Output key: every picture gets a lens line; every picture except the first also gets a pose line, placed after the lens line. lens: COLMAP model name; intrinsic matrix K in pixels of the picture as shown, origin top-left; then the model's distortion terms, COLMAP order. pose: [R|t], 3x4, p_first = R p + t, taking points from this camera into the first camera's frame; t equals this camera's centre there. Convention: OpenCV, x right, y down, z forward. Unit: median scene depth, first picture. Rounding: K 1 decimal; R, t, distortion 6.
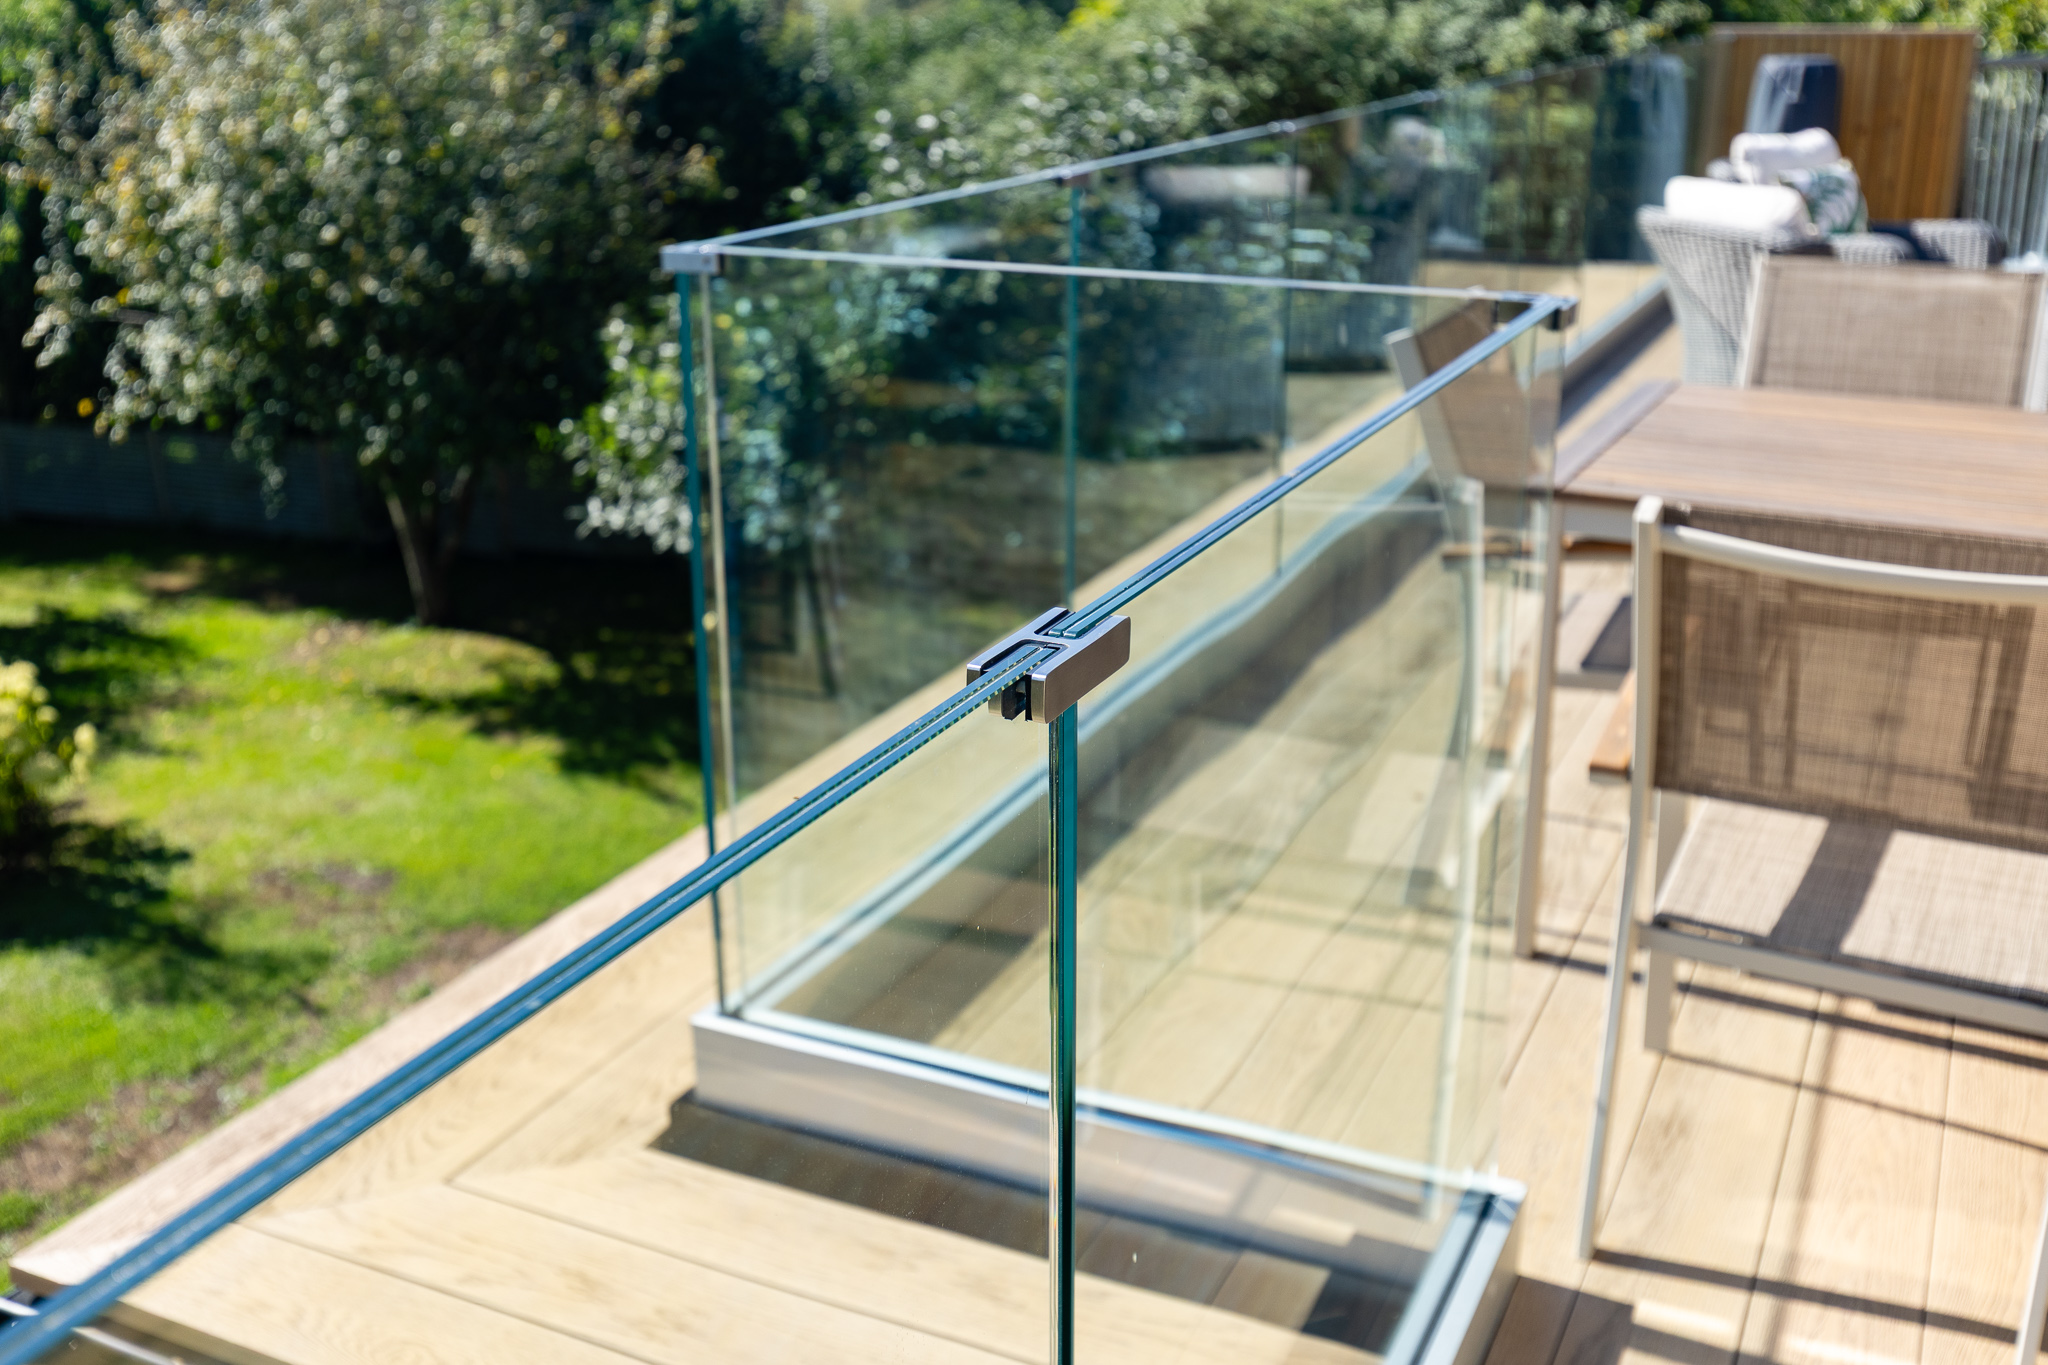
lens RADIAL K [[2018.0, 0, 1006.3], [0, 2018.0, 727.9], [0, 0, 1]] dist [0.003689, 0.007819]
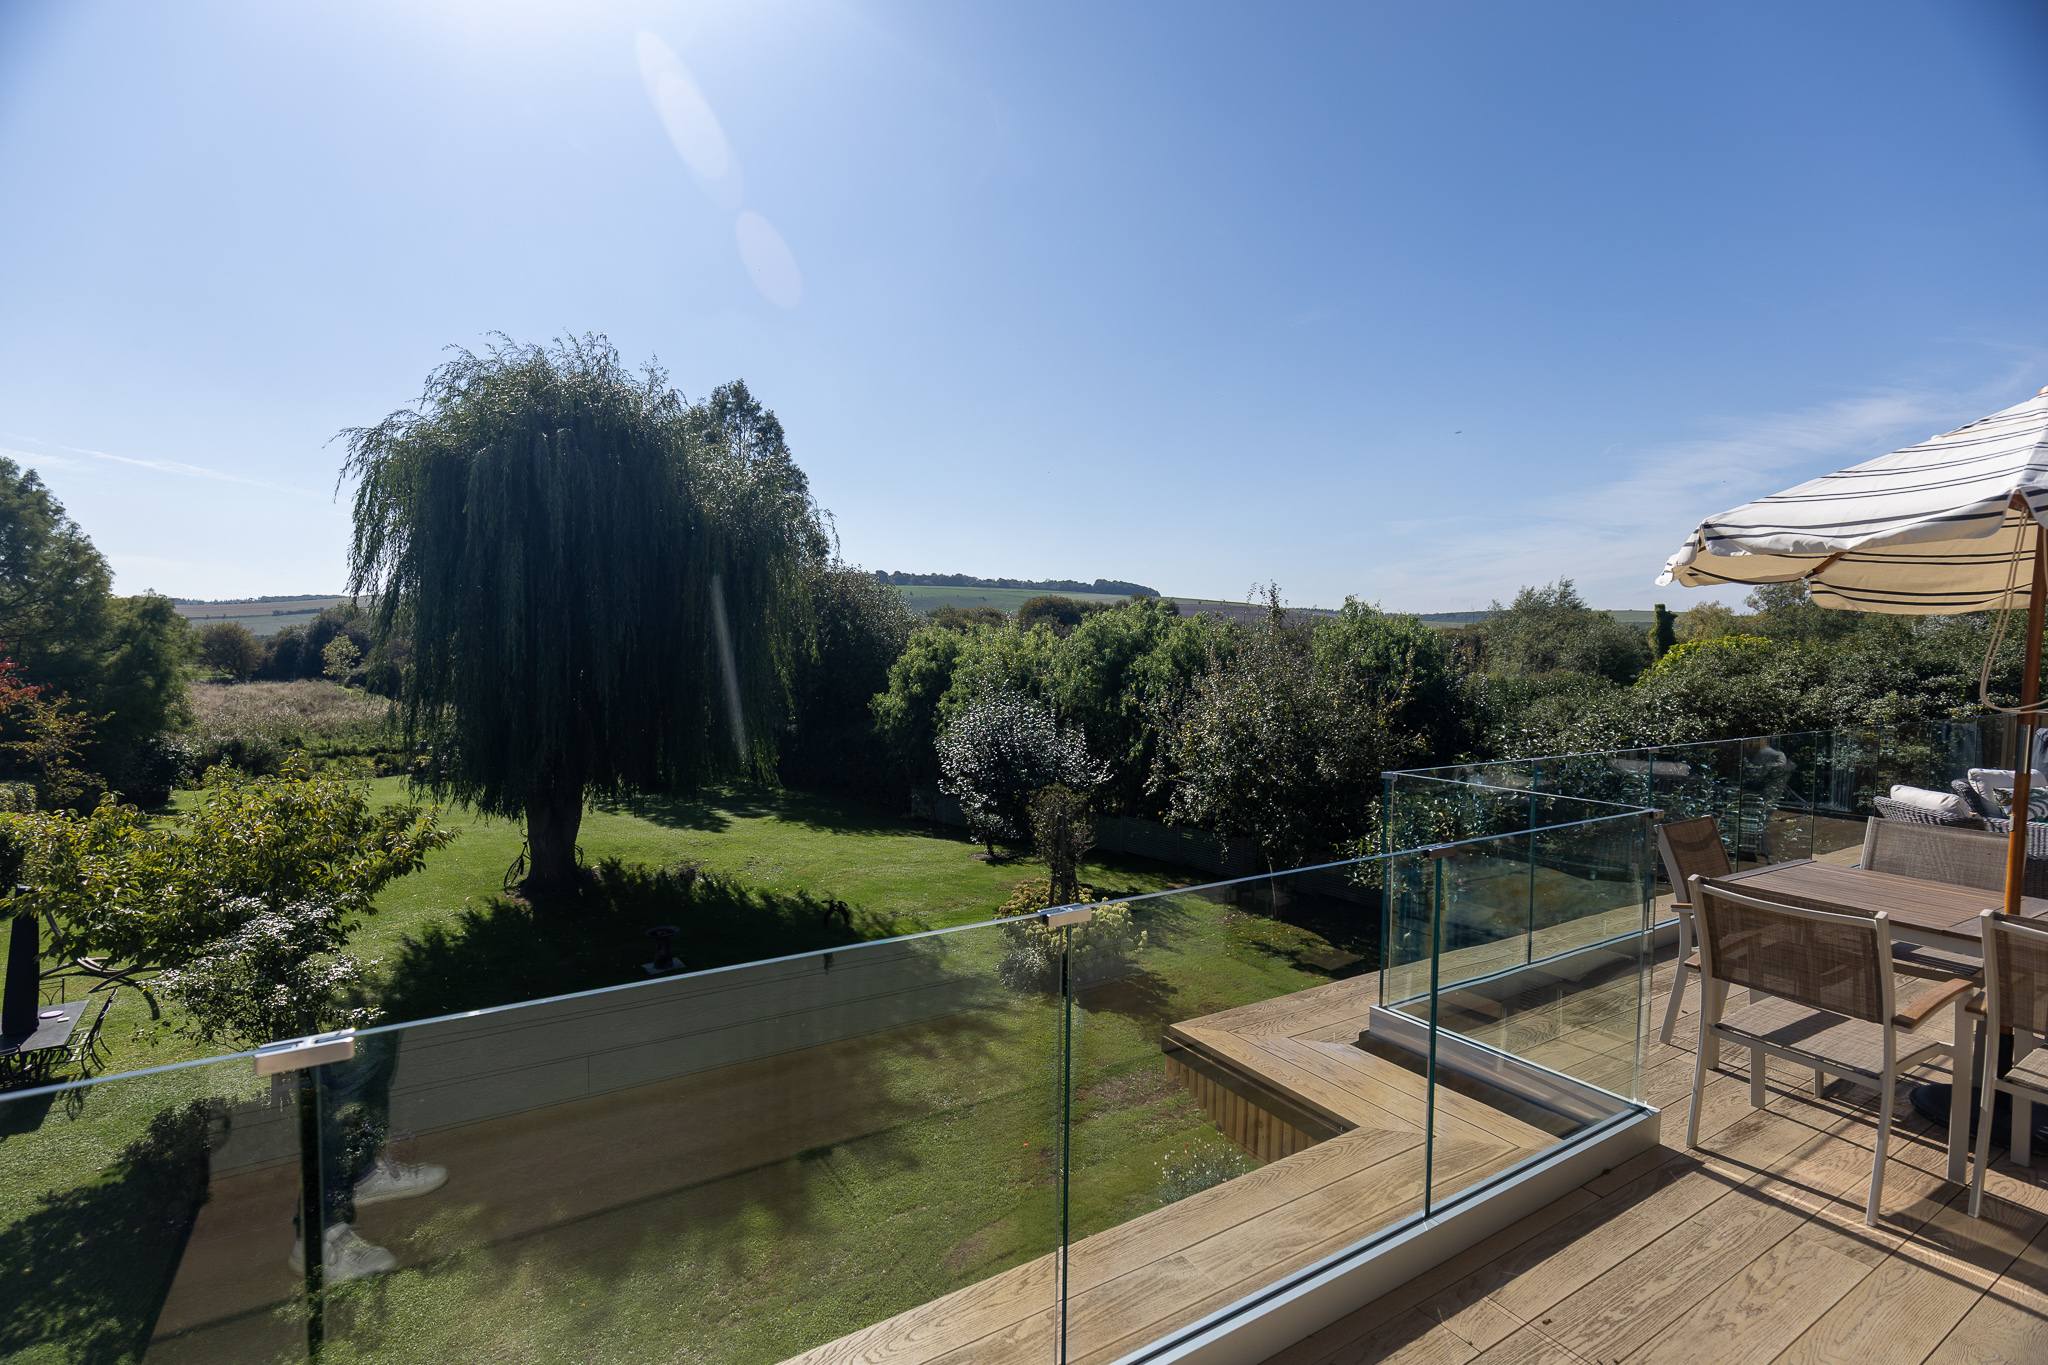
lens RADIAL K [[938.7, 0, 1019.8], [0, 938.7, 673.1], [0, 0, 1]] dist [0.007363, -0.000792]
pose [[0.847991, 0.031934, -0.529048, 0.031757], [-0.201555, 0.942619, -0.266167, 0.033465], [0.490191, 0.332339, 0.805769, -0.141276]]
